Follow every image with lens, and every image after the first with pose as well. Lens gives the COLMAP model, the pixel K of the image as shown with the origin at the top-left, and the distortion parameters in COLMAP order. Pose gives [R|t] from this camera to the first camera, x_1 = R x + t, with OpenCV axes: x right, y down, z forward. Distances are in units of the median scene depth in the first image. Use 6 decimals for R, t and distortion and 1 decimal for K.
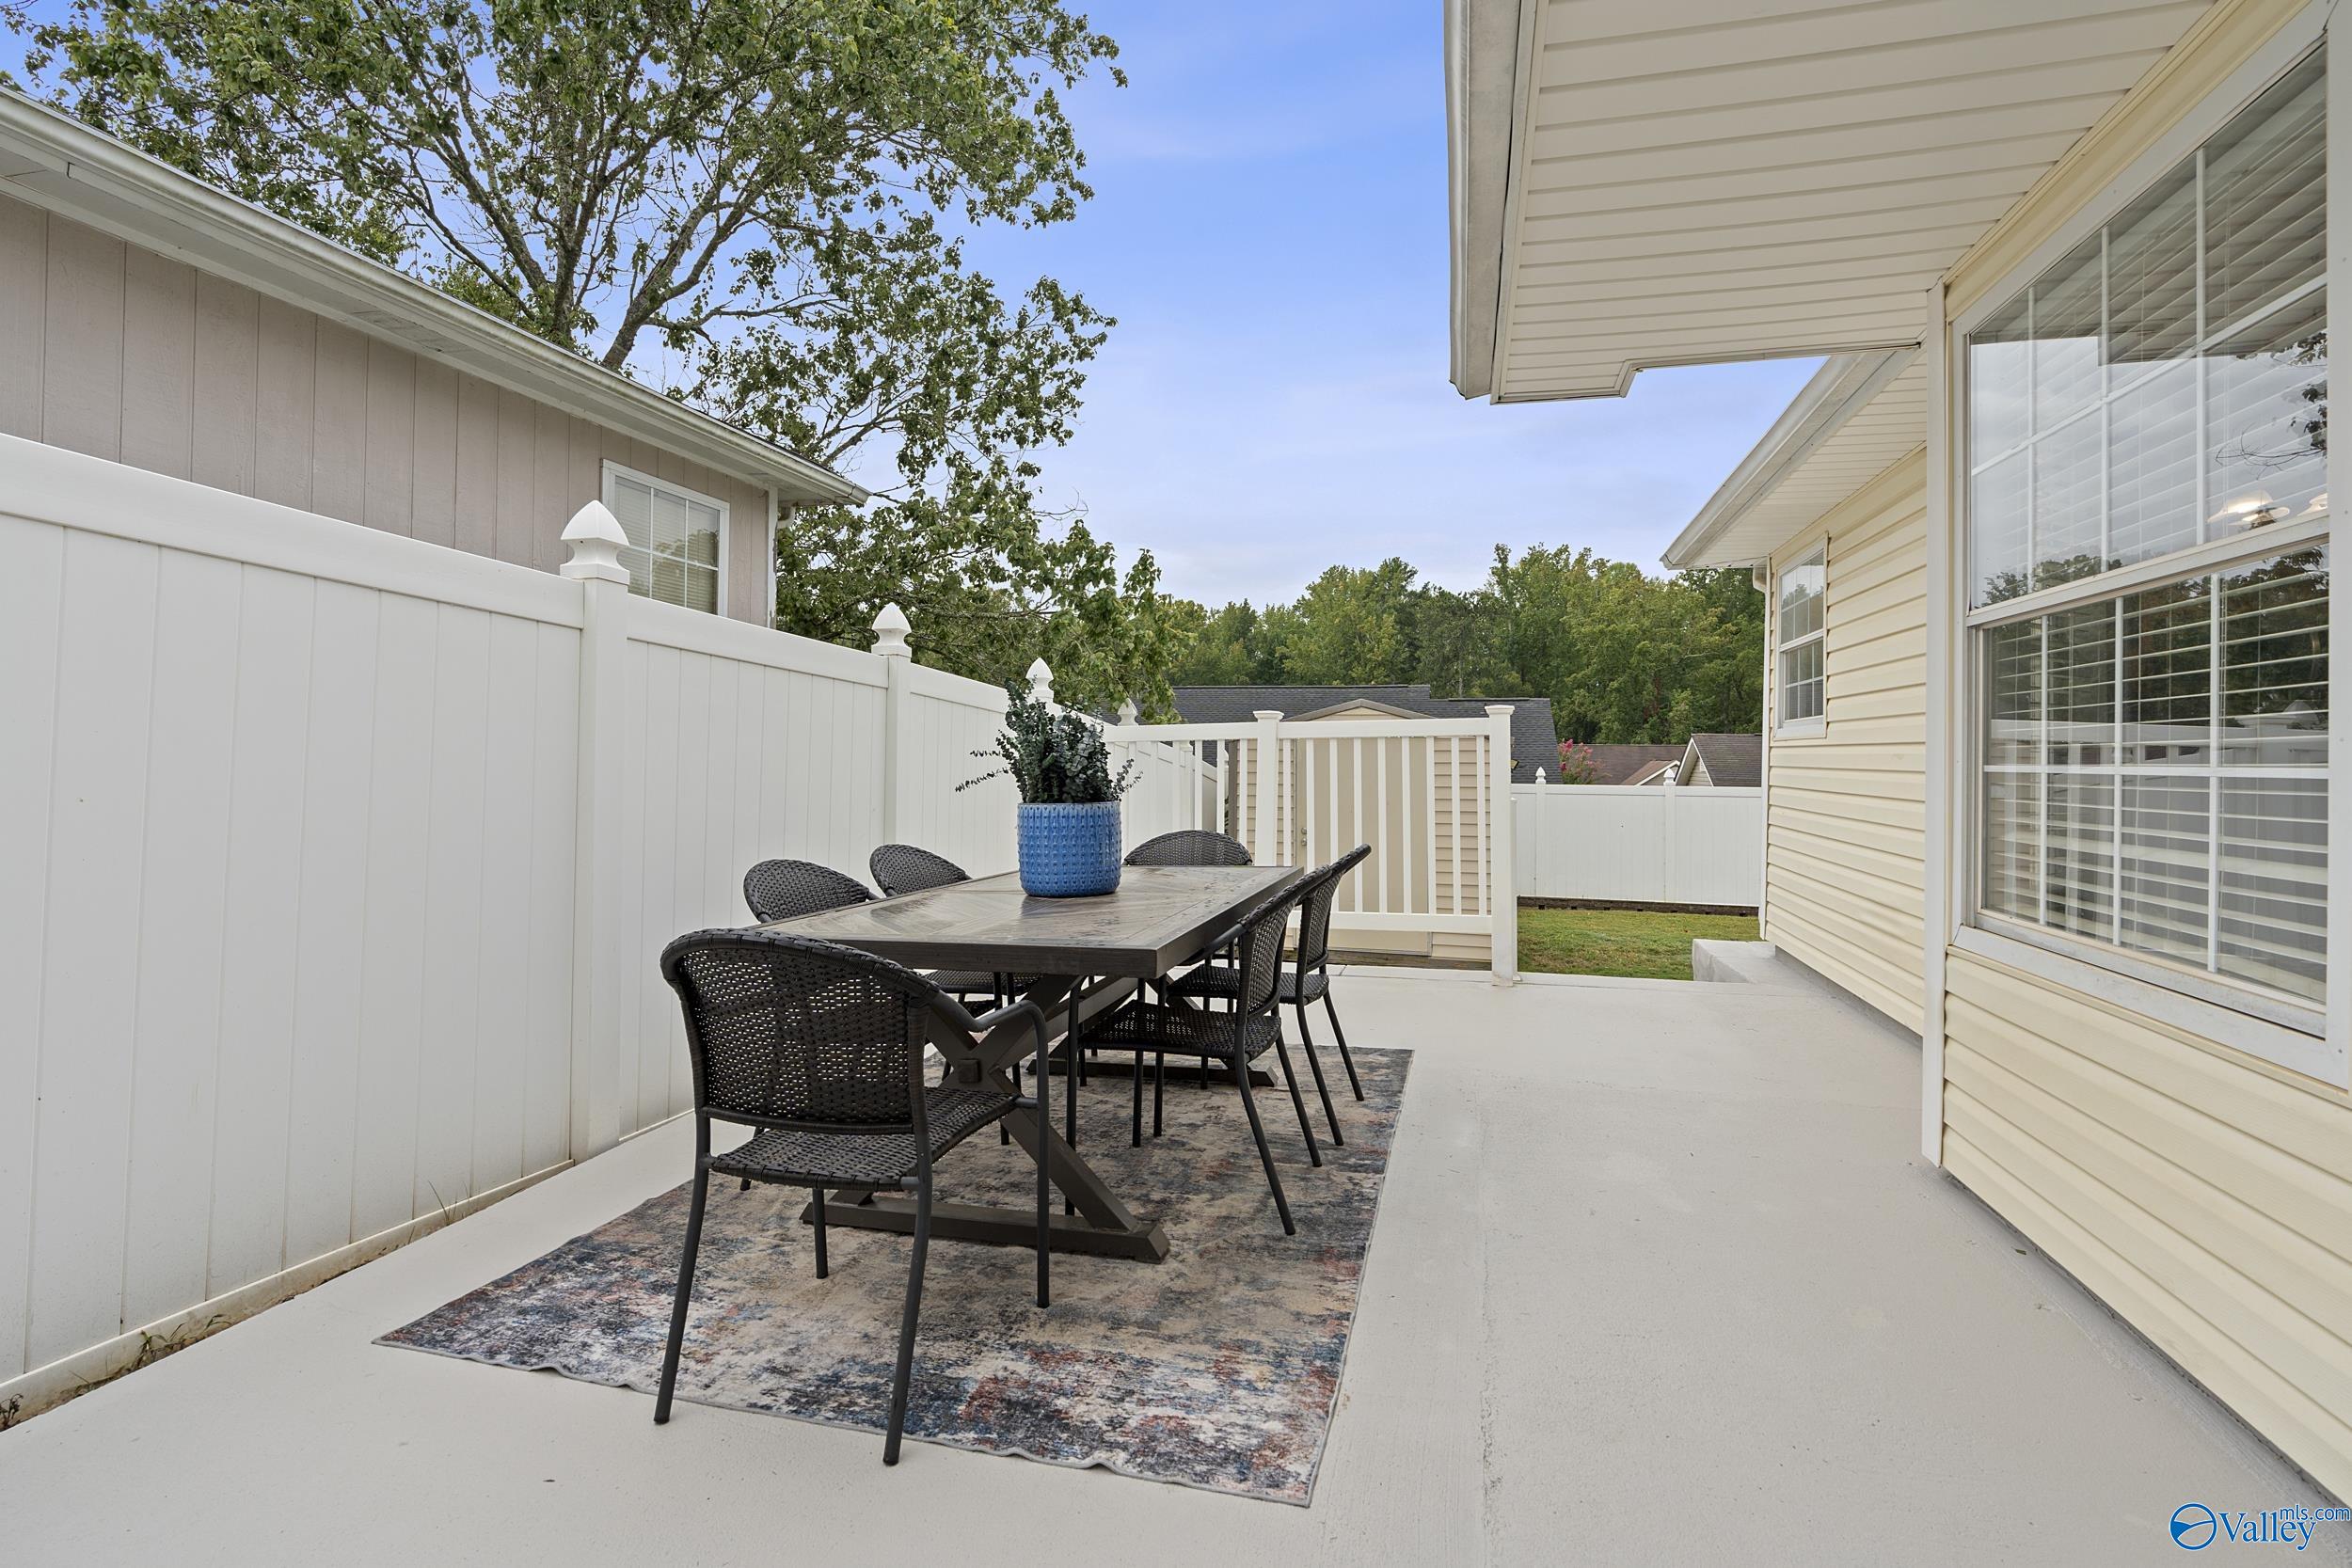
lens RADIAL K [[1074.3, 0, 1182.8], [0, 1074.3, 772.6], [0, 0, 1]] dist [-0.008928, 0.002412]
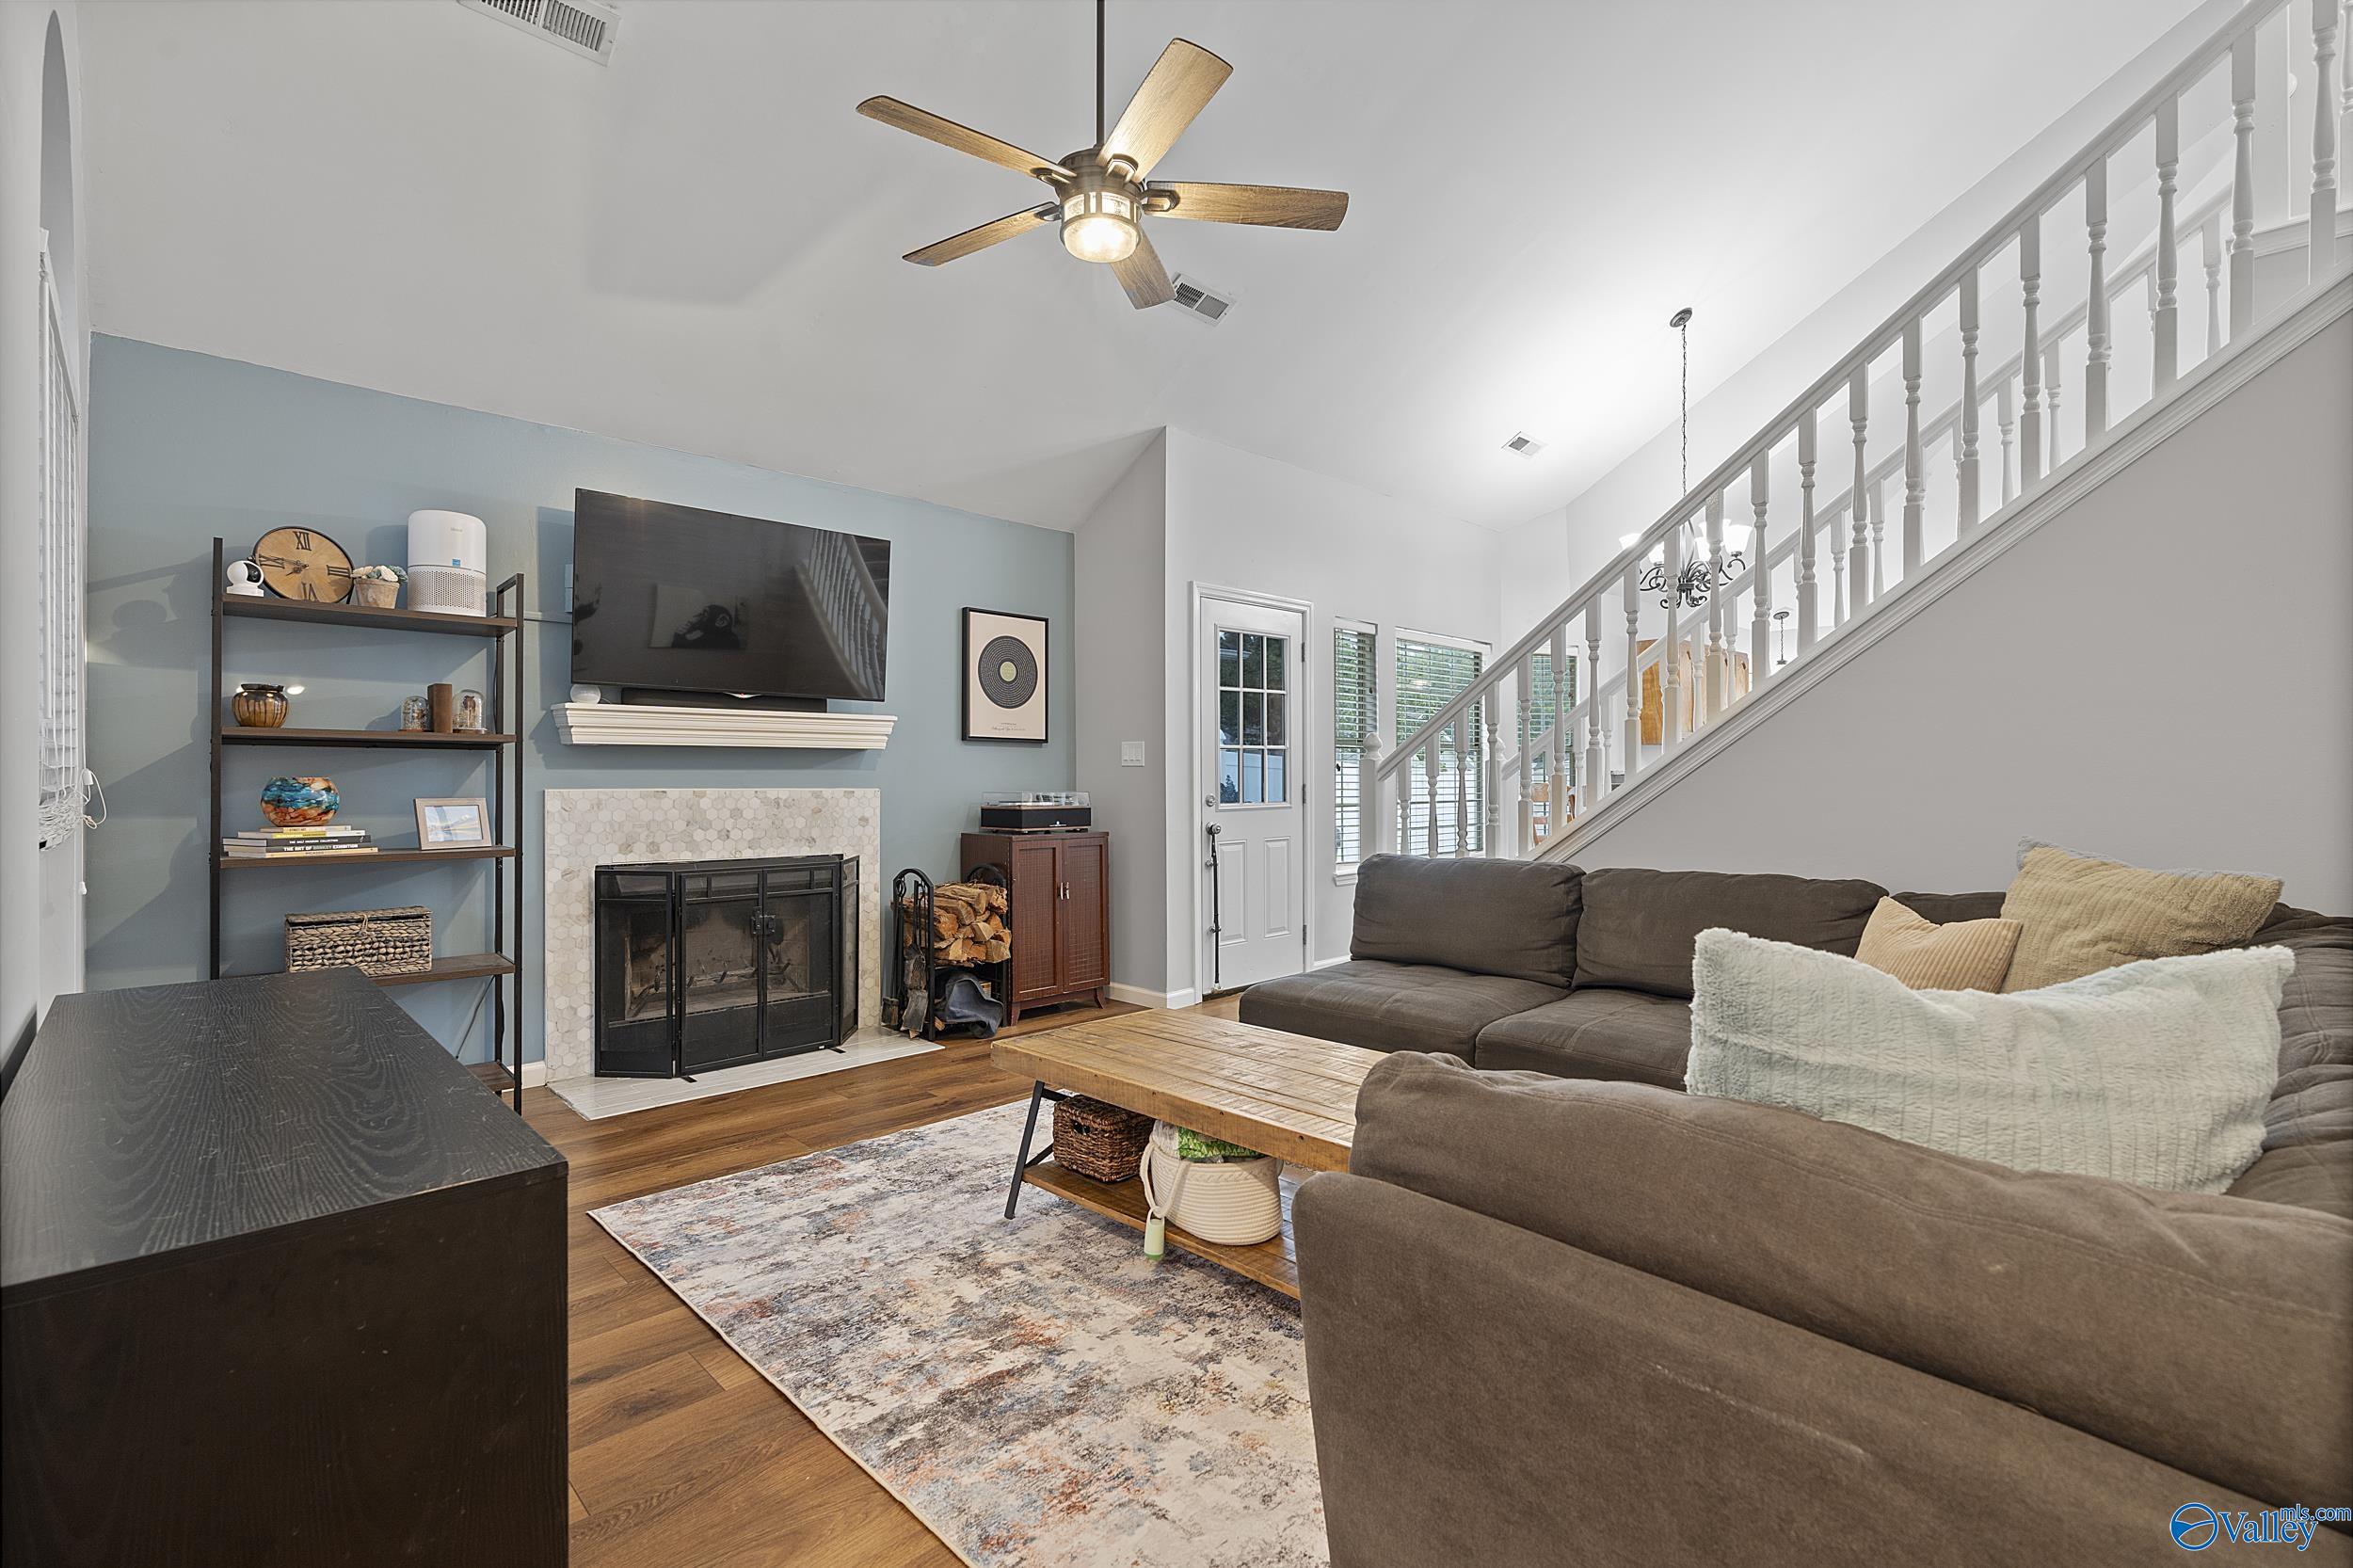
lens RADIAL K [[1074.9, 0, 1175.2], [0, 1074.9, 784.4], [0, 0, 1]] dist [-0.008928, 0.002412]
pose [[-0.508643, -0.000387, -0.860978, 0.833894], [-0.004481, 0.999988, 0.002198, 0.006514], [0.860966, 0.004976, -0.508638, 2.005139]]
